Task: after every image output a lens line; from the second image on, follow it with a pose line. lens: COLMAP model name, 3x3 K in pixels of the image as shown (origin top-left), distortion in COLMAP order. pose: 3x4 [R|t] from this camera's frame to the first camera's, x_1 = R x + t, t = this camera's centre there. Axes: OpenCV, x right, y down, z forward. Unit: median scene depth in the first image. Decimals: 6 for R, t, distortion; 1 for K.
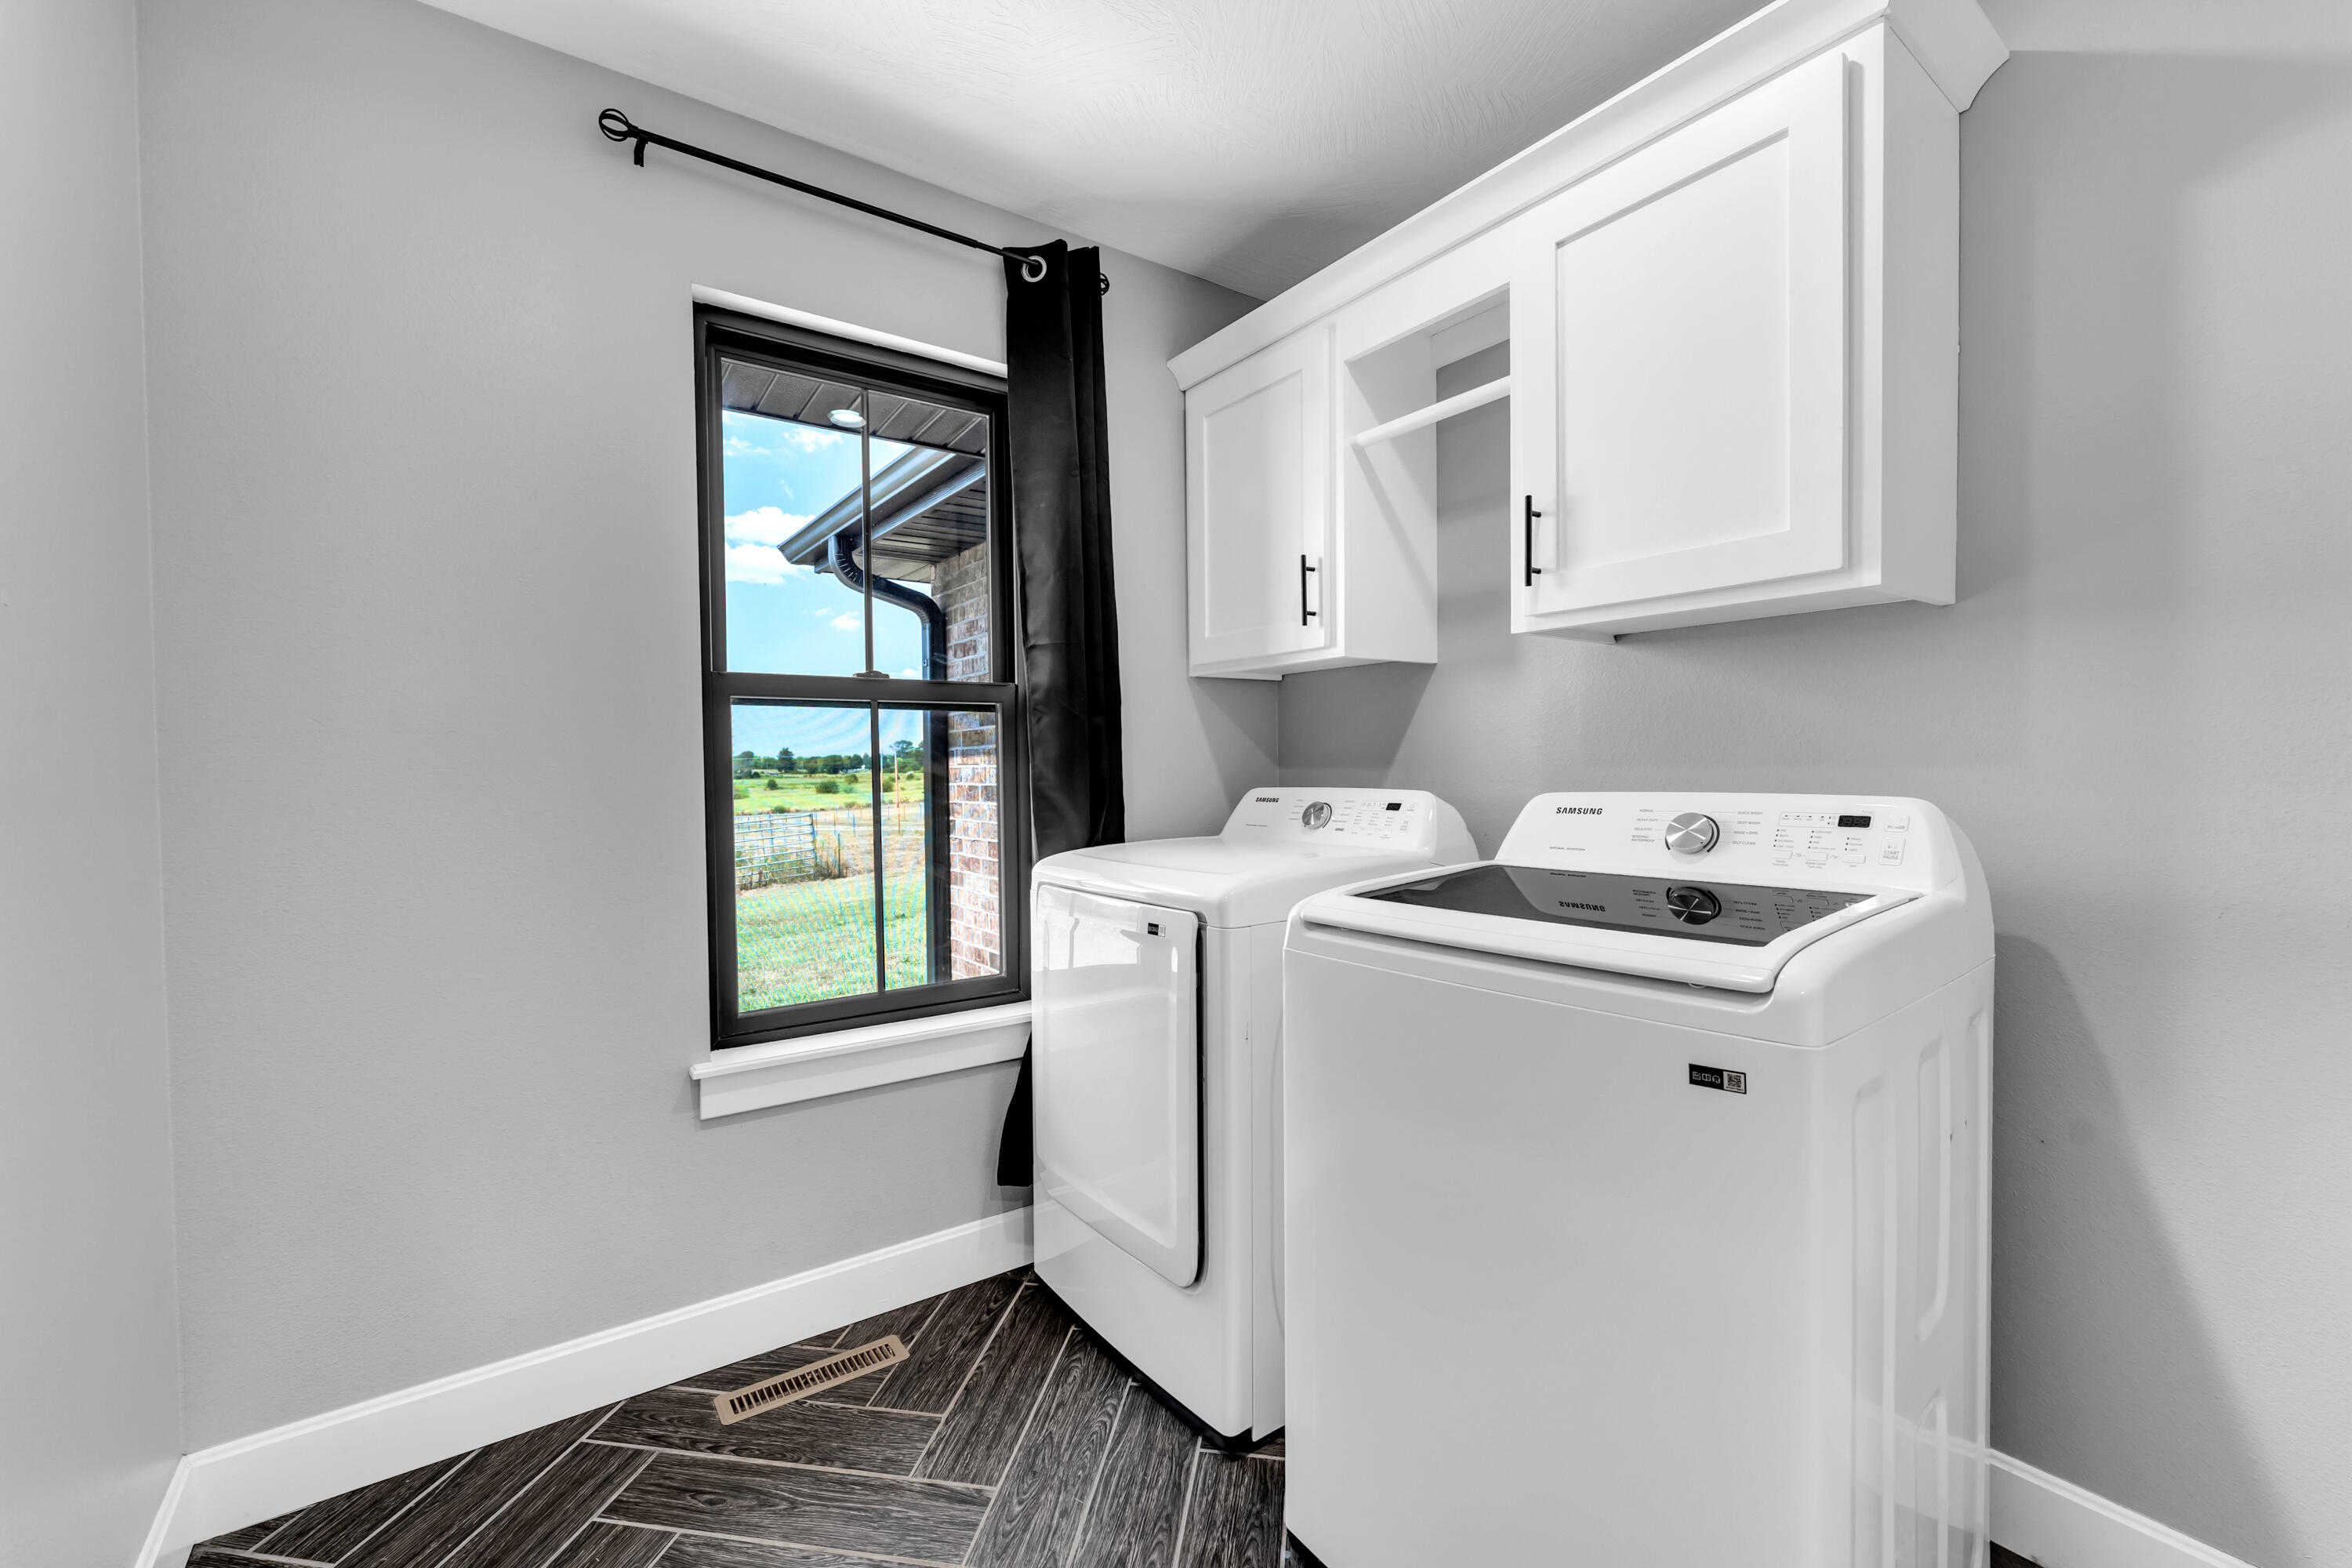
lens RADIAL K [[1042.5, 0, 1188.0], [0, 1042.5, 786.8], [0, 0, 1]] dist [0.004123, 0.000454]
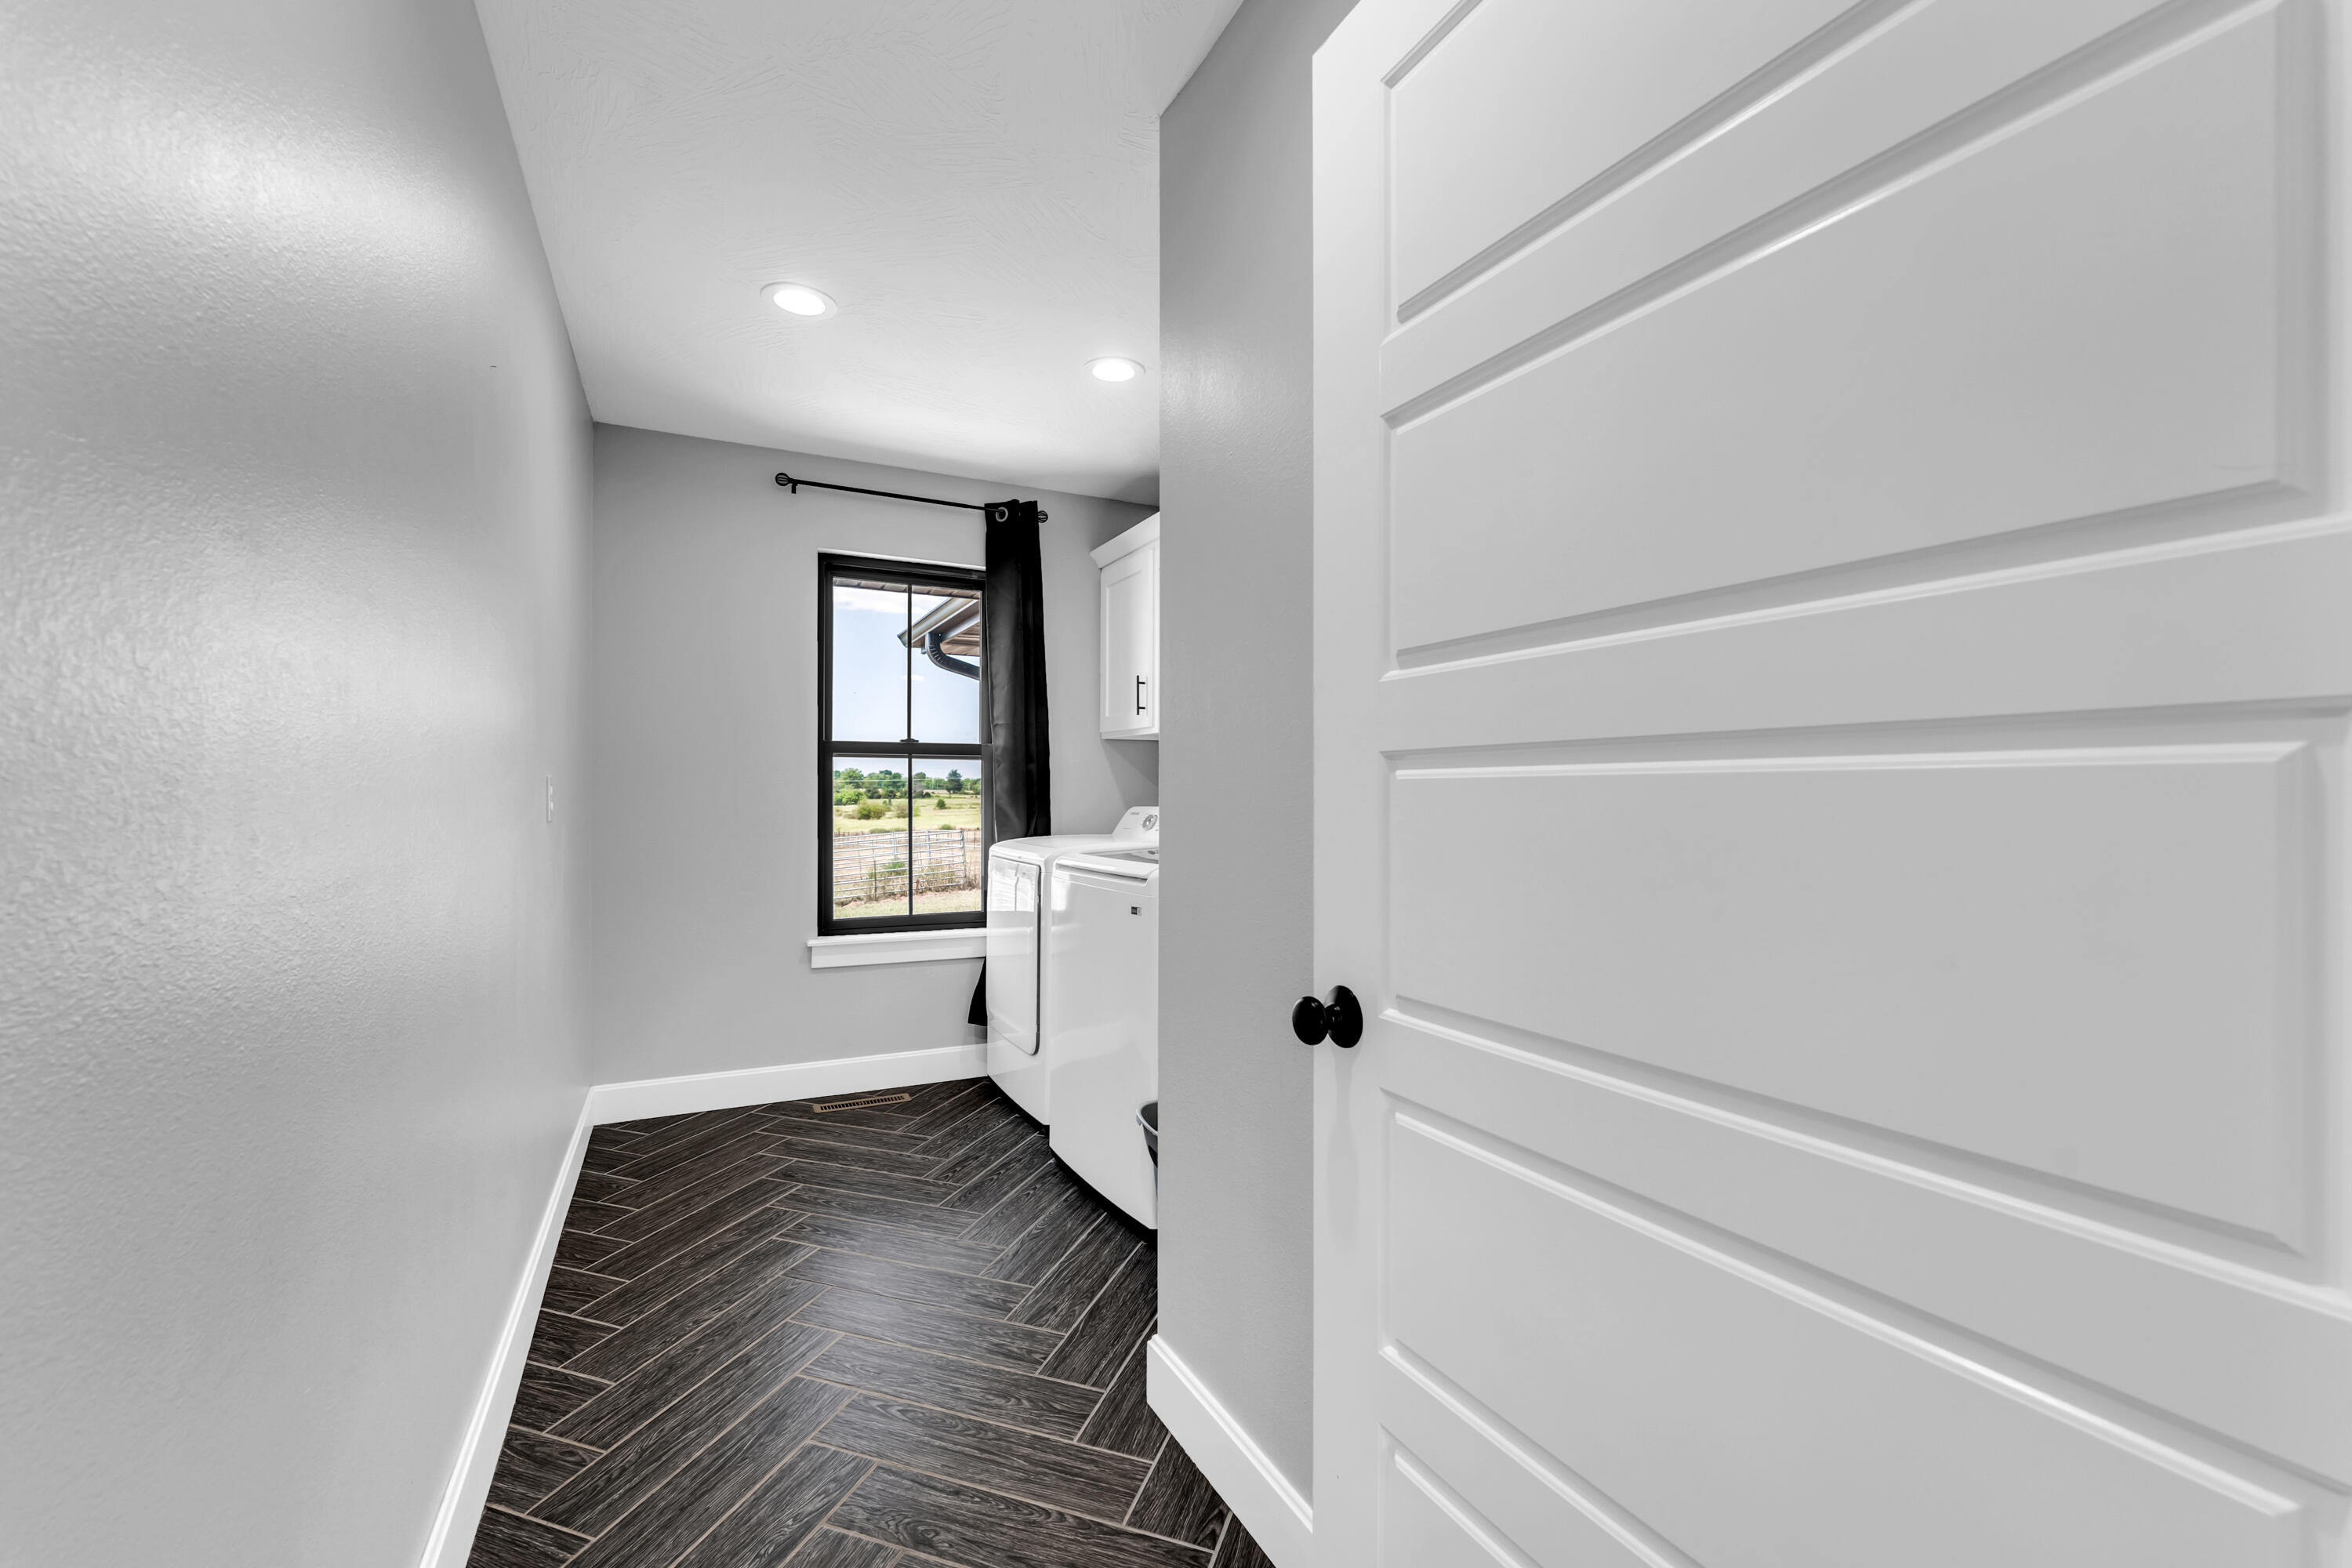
lens RADIAL K [[1042.5, 0, 1170.4], [0, 1042.5, 788.8], [0, 0, 1]] dist [0.004123, 0.000454]
pose [[0.986456, 0.013219, -0.163494, 0.448077], [-0.016851, 0.999641, -0.020847, 0.007558], [0.163160, 0.023320, 0.986324, -0.724891]]
